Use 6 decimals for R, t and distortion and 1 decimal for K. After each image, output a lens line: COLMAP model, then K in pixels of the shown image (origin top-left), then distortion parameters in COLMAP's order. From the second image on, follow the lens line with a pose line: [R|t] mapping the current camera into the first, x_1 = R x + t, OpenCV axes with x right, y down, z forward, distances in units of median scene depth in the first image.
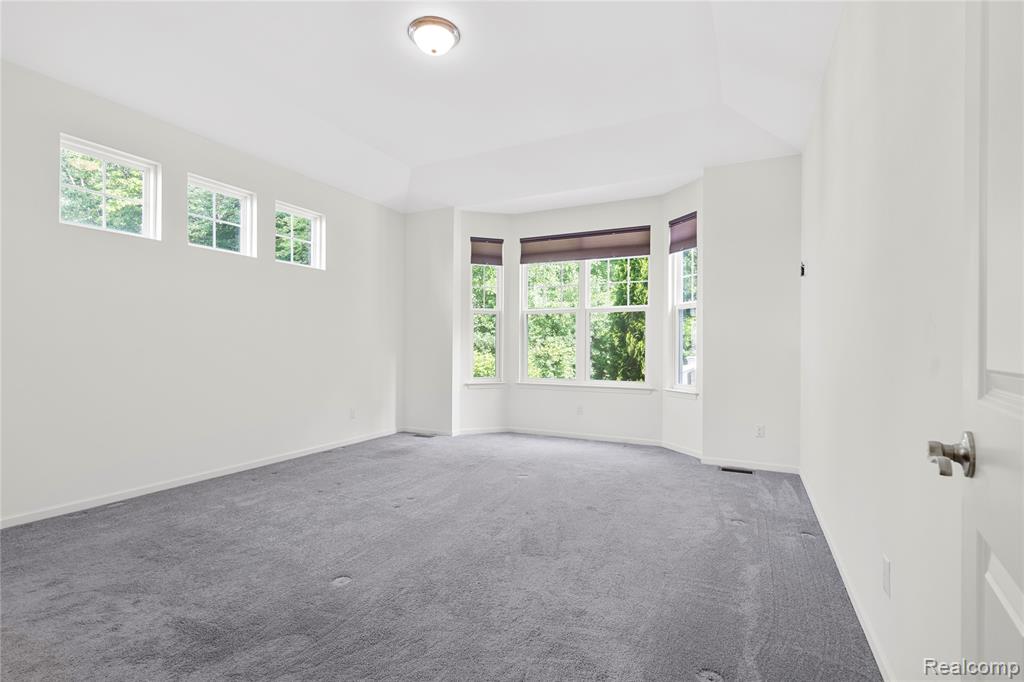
lens RADIAL K [[473.2, 0, 510.2], [0, 473.2, 343.7], [0, 0, 1]] dist [0.000473, -0.000001]
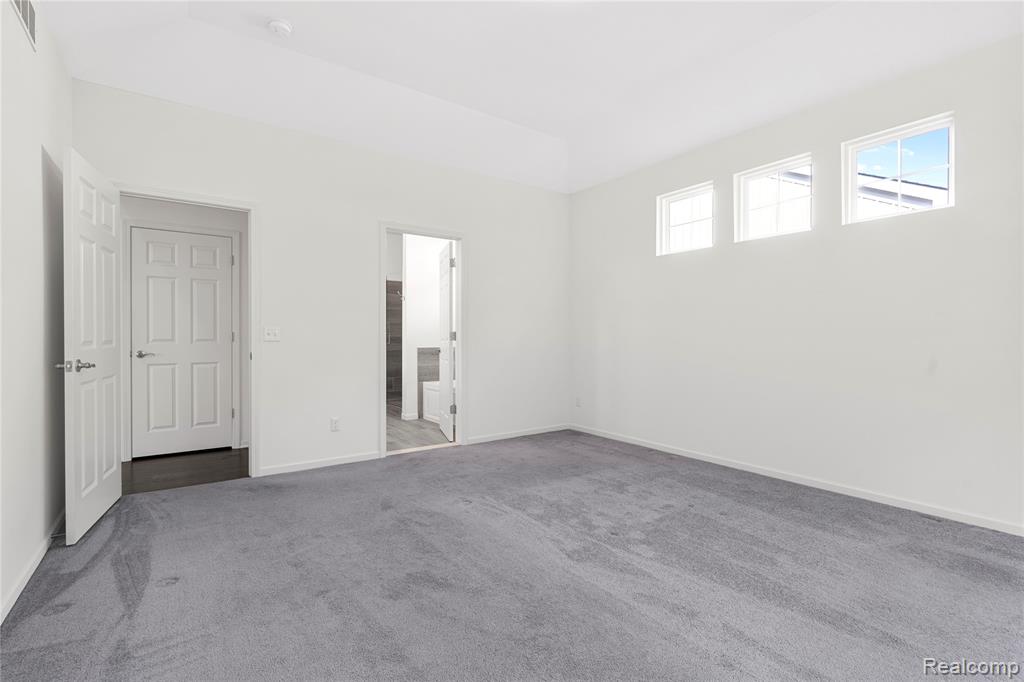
lens RADIAL K [[473.2, 0, 509.6], [0, 473.2, 338.2], [0, 0, 1]] dist [0.000473, -0.000001]
pose [[-0.469871, 0.008078, -0.882698, 0.882662], [0.009530, 0.999946, 0.004077, -0.005945], [0.882684, -0.006497, -0.469923, 1.877217]]
